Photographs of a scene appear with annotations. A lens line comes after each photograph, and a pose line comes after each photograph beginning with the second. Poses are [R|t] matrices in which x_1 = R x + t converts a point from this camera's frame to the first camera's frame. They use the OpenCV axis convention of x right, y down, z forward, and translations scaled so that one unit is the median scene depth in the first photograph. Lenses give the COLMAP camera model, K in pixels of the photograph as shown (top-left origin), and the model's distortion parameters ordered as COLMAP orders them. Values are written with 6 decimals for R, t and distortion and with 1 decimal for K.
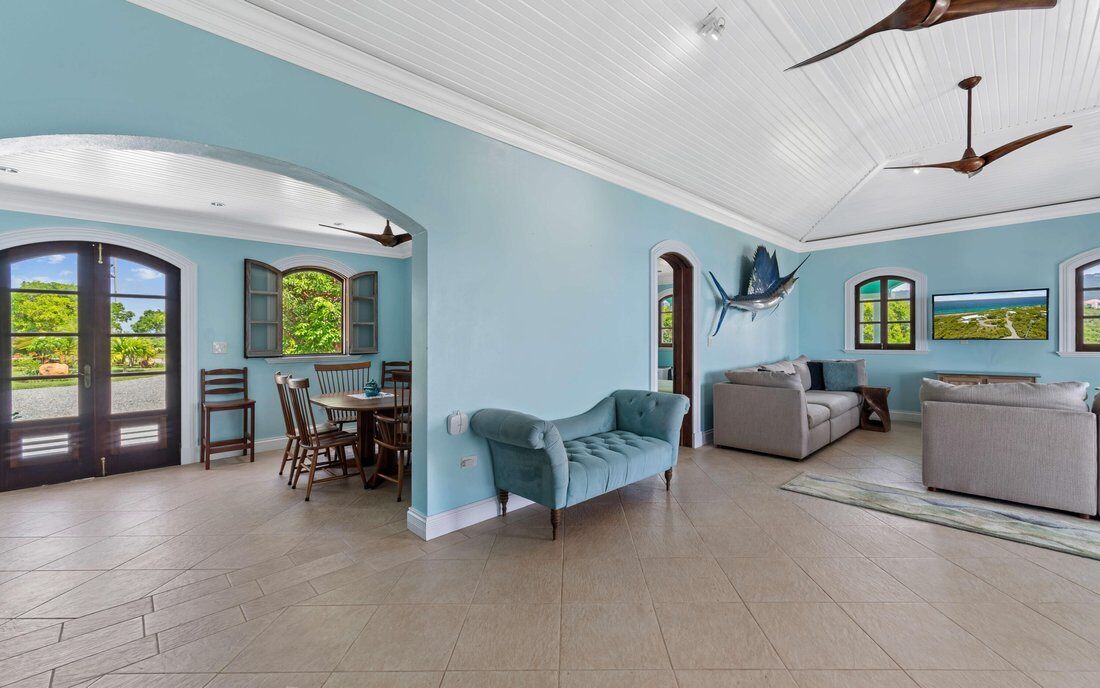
lens RADIAL K [[427.0, 0, 556.8], [0, 427.0, 337.2], [0, 0, 1]] dist [0.005849, 0.000596]
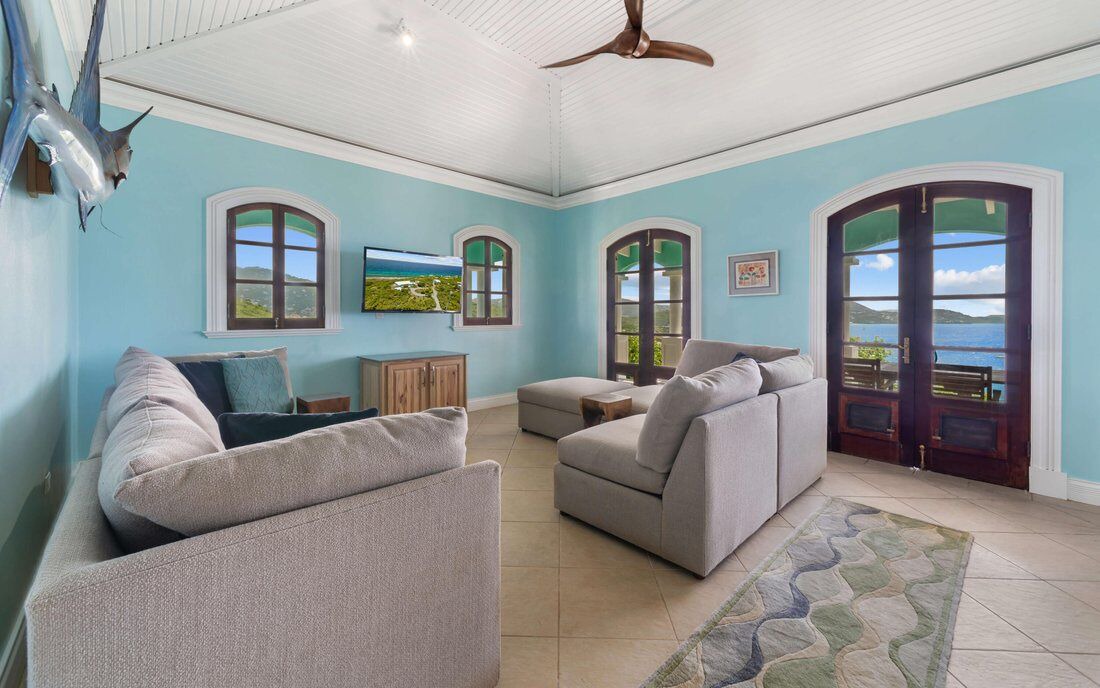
lens RADIAL K [[427.0, 0, 533.6], [0, 427.0, 323.1], [0, 0, 1]] dist [0.005849, 0.000596]
pose [[-0.003703, -0.012995, 0.999909, 0.193670], [-0.009136, 0.999874, 0.012961, 0.012211], [-0.999951, -0.009087, -0.003821, 0.744542]]
